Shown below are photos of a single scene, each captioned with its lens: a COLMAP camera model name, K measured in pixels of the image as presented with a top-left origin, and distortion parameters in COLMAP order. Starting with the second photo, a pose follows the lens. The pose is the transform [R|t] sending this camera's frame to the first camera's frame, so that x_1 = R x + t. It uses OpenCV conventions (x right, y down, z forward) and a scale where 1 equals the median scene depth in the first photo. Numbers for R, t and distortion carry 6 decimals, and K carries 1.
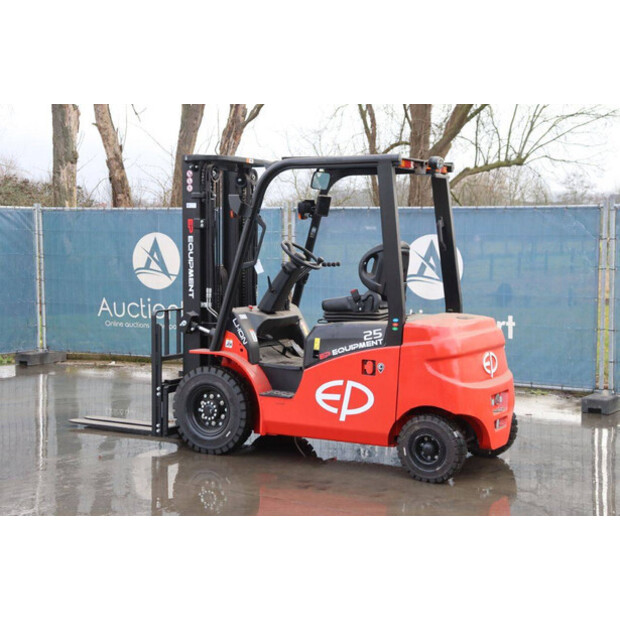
lens RADIAL K [[1060.5, 0, 310.0], [0, 1060.5, 310.0], [0, 0, 1]] dist [0.204594, 0.043220]
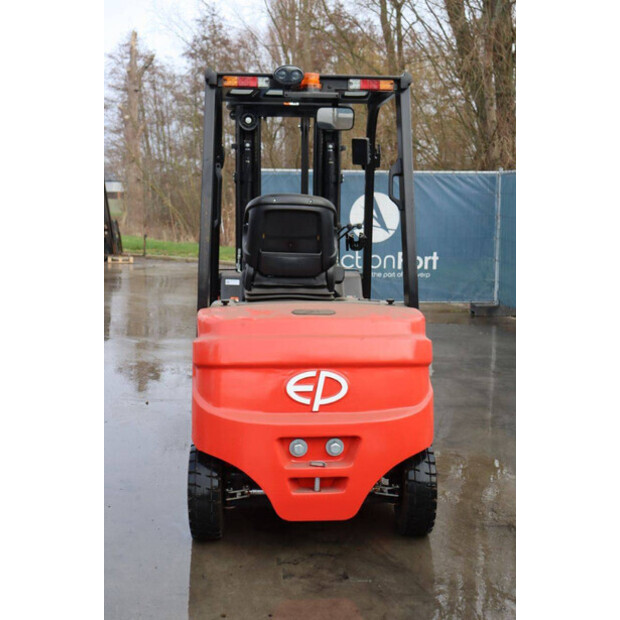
lens RADIAL K [[770.4, 0, 310.0], [0, 770.4, 310.0], [0, 0, 1]] dist [0.013575, 0.004817]
pose [[0.561570, 0.119944, -0.818690, 0.501301], [-0.064806, 0.992774, 0.100995, -0.039640], [0.824888, -0.003660, 0.565285, 0.690995]]
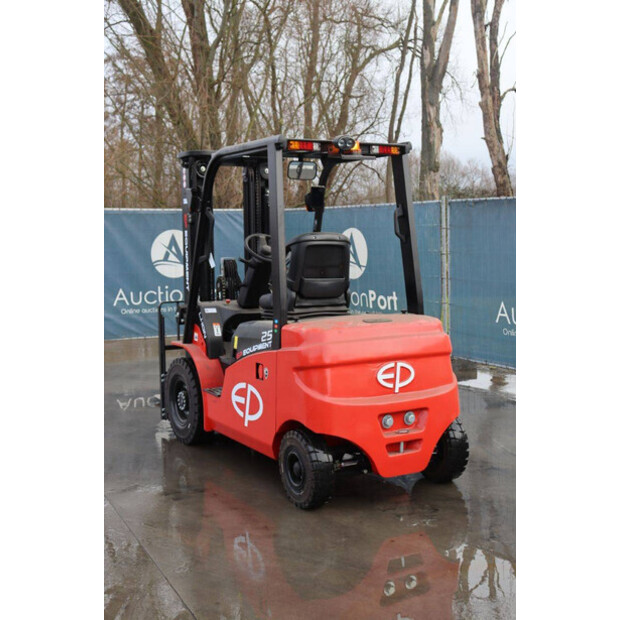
lens RADIAL K [[829.9, 0, 310.0], [0, 829.9, 310.0], [0, 0, 1]] dist [0.050612, 0.016287]
pose [[0.865838, 0.032292, -0.499282, 0.410618], [-0.020037, 0.999352, 0.029887, -0.019554], [0.499924, -0.015873, 0.865924, 0.367464]]
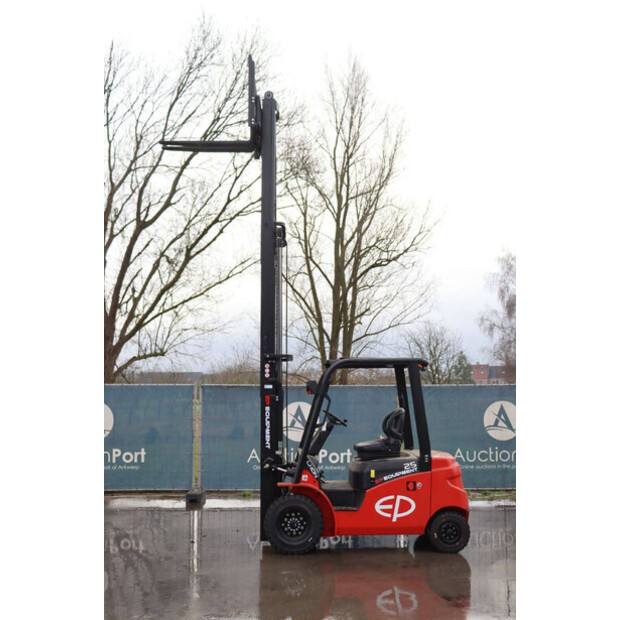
lens RADIAL K [[629.8, 0, 310.0], [0, 629.8, 310.0], [0, 0, 1]] dist [-0.060074, 0.026292]
pose [[0.855116, 0.062954, 0.514600, -0.544404], [0.043171, 0.980506, -0.191689, -0.031304], [-0.516636, 0.186132, 0.835729, 0.200626]]
